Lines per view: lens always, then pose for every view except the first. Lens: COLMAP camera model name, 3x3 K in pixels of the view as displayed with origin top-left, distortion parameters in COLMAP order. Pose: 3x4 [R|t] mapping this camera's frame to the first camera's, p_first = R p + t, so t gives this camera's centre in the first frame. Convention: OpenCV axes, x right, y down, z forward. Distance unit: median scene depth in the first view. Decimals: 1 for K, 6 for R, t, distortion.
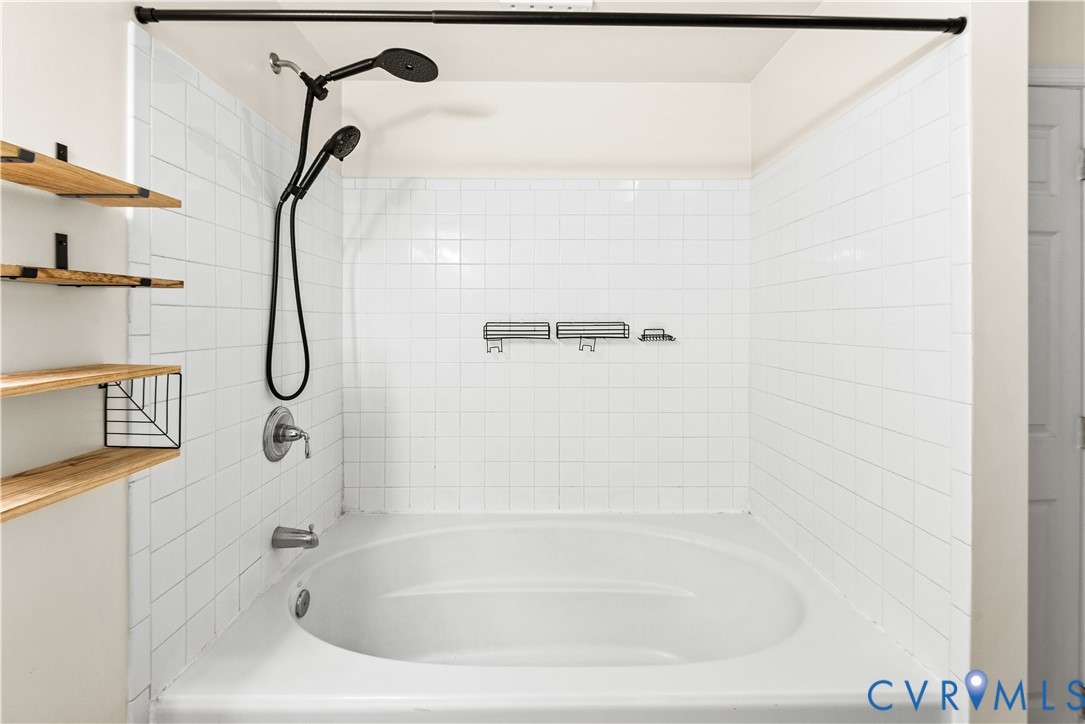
lens RADIAL K [[483.4, 0, 542.5], [0, 483.4, 324.8], [0, 0, 1]] dist [0.018496, -0.020848]
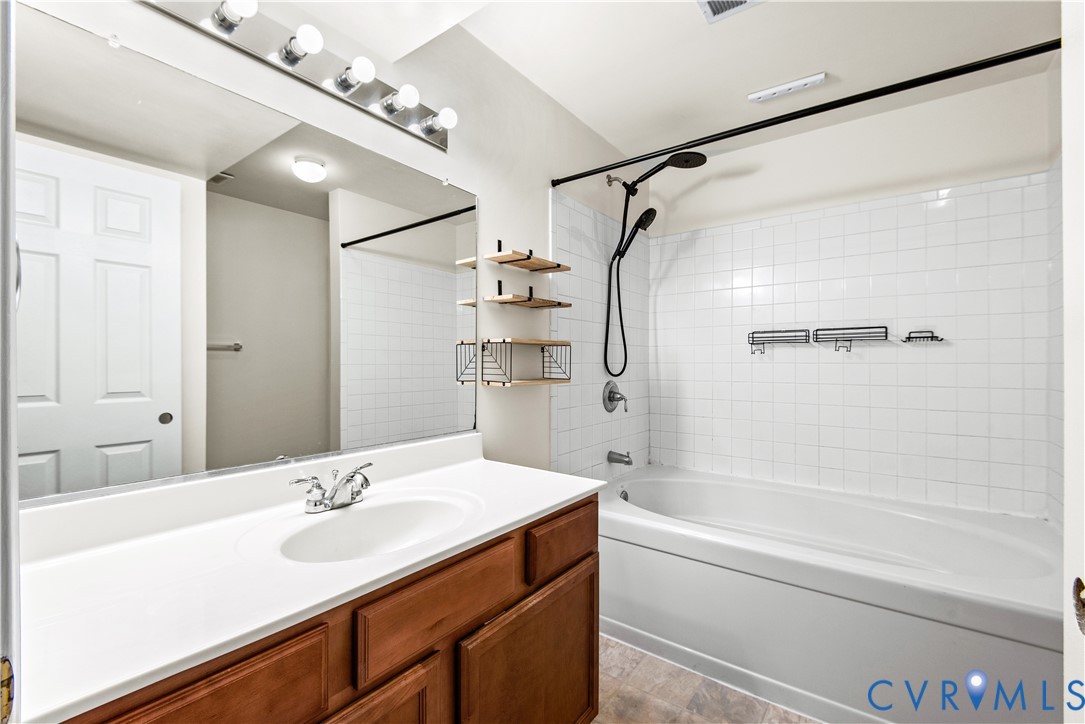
lens RADIAL K [[467.9, 0, 542.0], [0, 467.9, 366.0], [0, 0, 1]] dist [0.026892, -0.018366]
pose [[0.797115, 0.000741, -0.603827, 0.260741], [-0.000006, 0.999999, 0.001219, 0.113940], [0.603827, -0.000968, 0.797115, -0.464236]]
